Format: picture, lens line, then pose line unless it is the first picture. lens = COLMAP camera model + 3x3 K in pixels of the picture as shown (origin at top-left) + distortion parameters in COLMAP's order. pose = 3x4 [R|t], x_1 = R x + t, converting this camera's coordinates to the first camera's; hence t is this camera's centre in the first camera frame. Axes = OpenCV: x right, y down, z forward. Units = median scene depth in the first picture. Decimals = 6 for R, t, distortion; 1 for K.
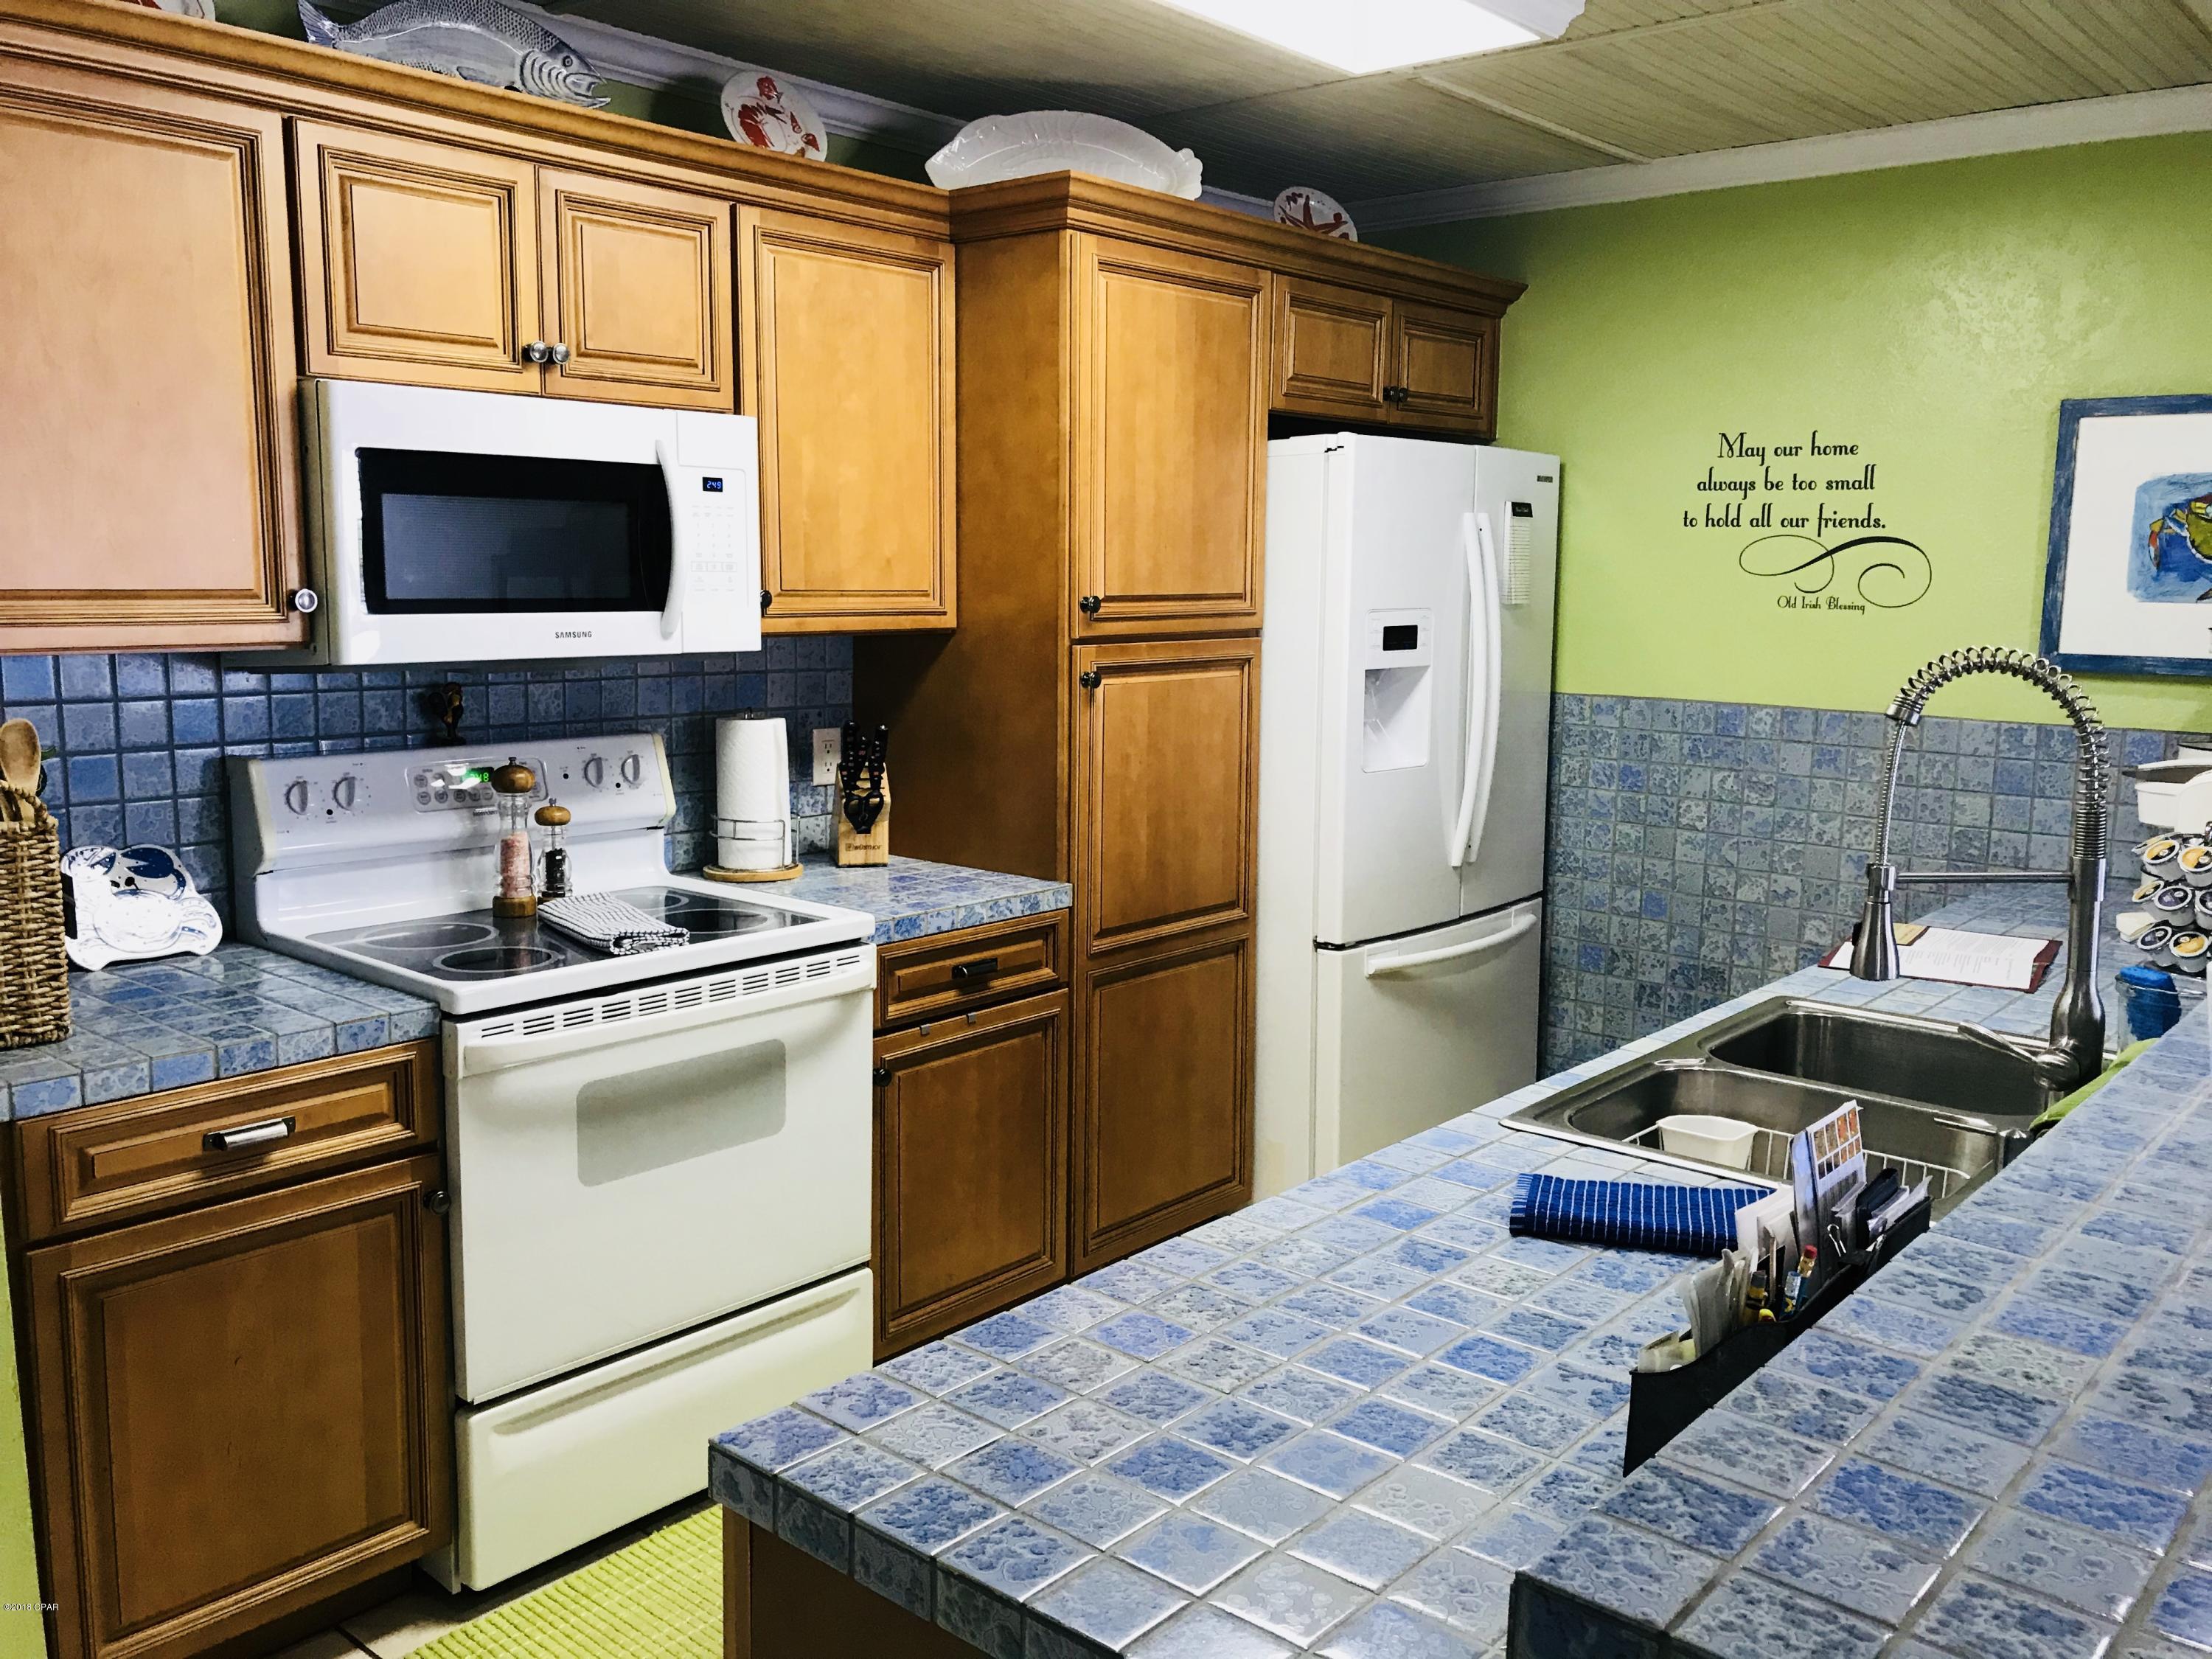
lens RADIAL K [[1809.1, 0, 1093.0], [0, 1809.1, 822.5], [0, 0, 1]] dist [0.029606, -0.053979]
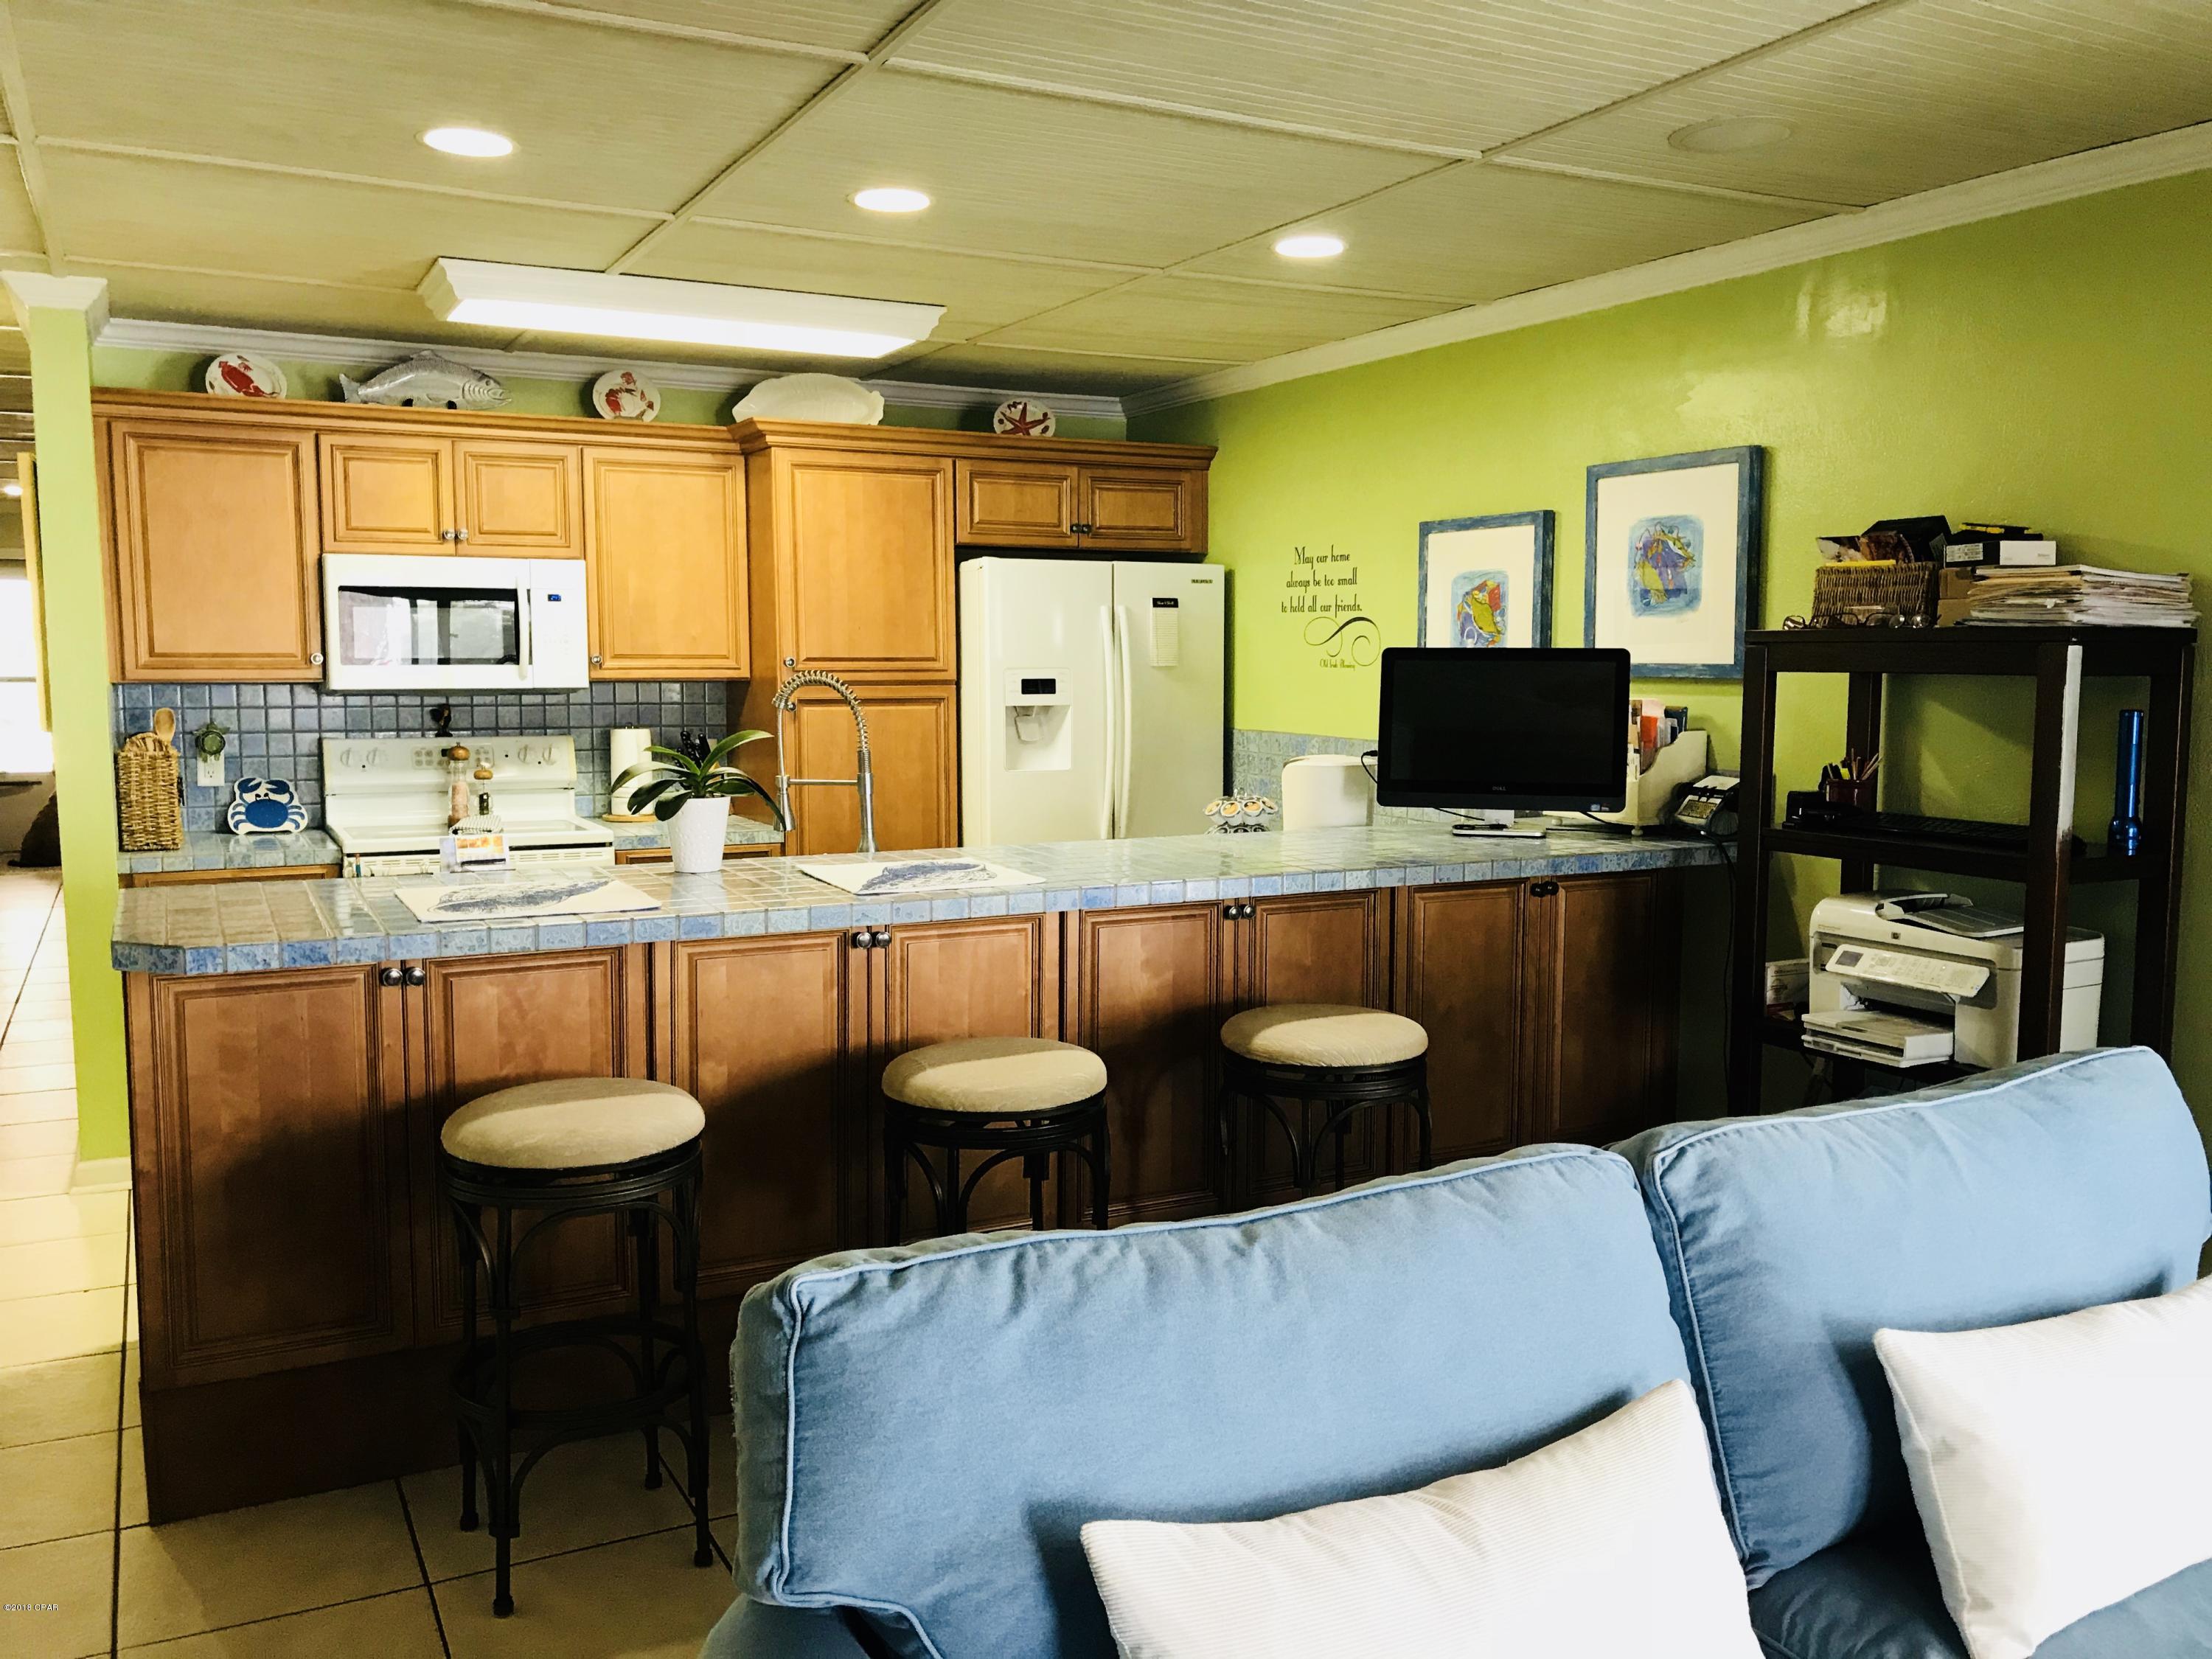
lens RADIAL K [[1809.1, 0, 1118.3], [0, 1809.1, 832.4], [0, 0, 1]] dist [0.029606, -0.053979]
pose [[0.933630, 0.027819, -0.357156, 0.860245], [-0.044189, 0.998310, -0.037753, 0.084950], [0.355502, 0.051030, 0.933281, -0.449232]]
